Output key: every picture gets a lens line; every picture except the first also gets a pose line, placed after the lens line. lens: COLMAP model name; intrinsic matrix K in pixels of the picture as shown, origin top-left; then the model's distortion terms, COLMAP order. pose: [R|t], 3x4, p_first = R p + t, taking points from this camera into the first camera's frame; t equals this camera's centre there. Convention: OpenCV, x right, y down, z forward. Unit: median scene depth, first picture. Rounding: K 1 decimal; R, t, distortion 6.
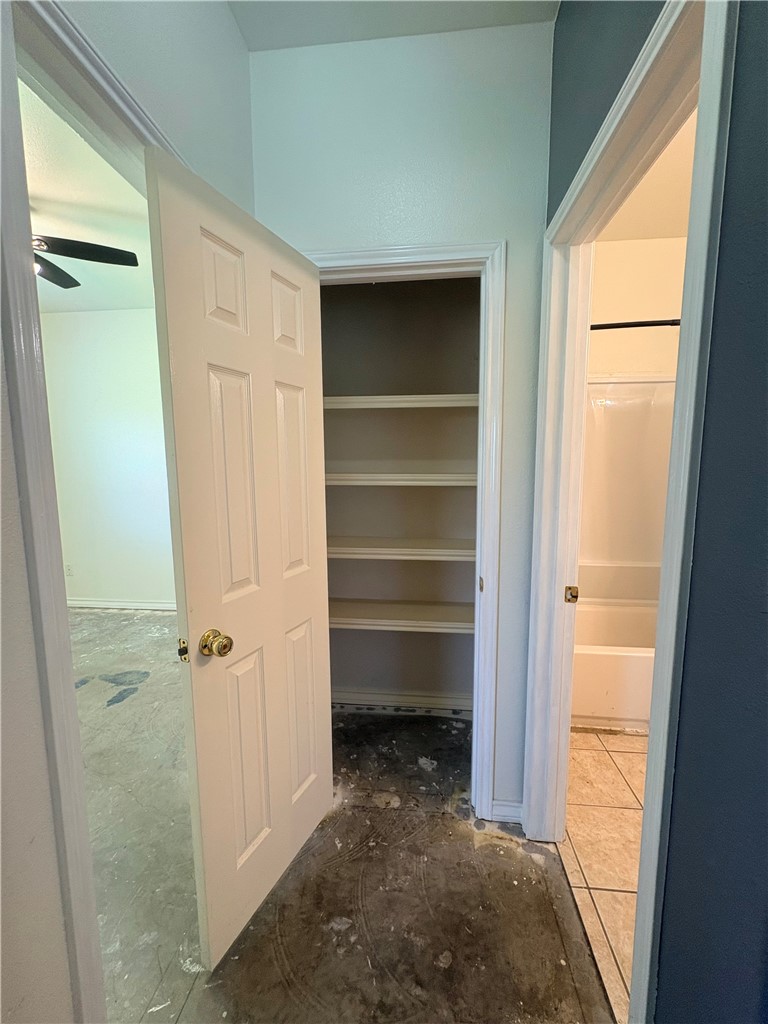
lens RADIAL K [[406.9, 0, 387.6], [0, 406.9, 511.0], [0, 0, 1]] dist [-0.001781, 0.000242]
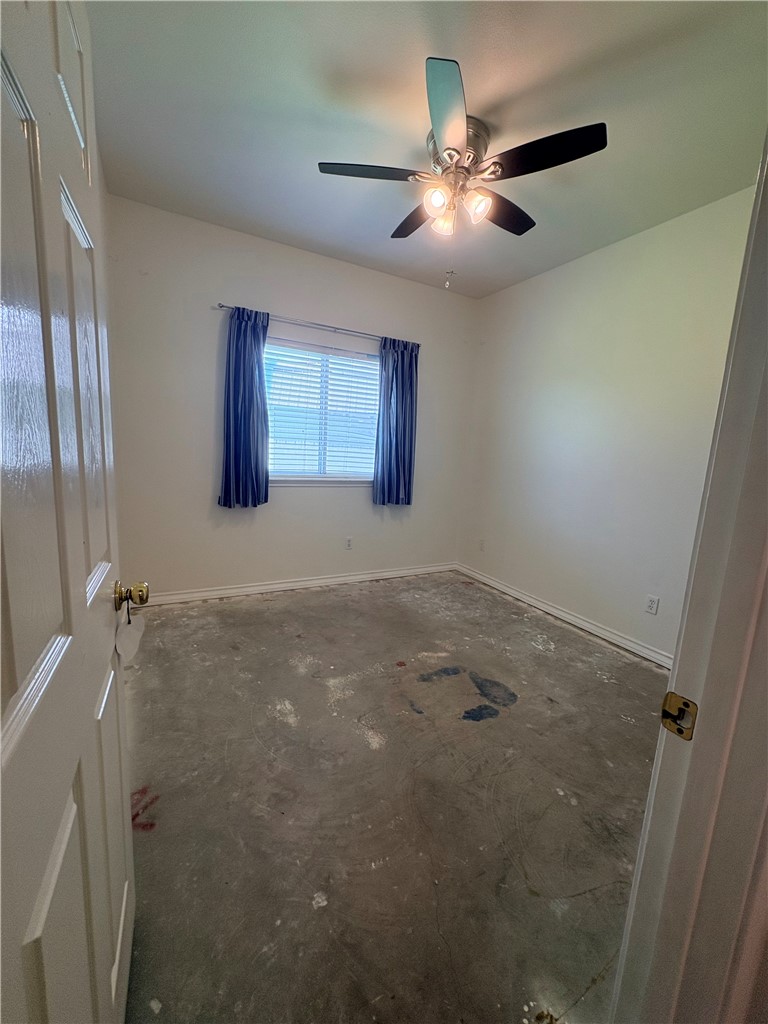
lens RADIAL K [[406.9, 0, 385.9], [0, 406.9, 509.3], [0, 0, 1]] dist [-0.001781, 0.000242]
pose [[0.553006, 0.166763, -0.816318, -0.116674], [-0.155875, 0.983173, 0.095253, -0.004112], [0.818466, 0.074568, 0.569695, 0.261220]]
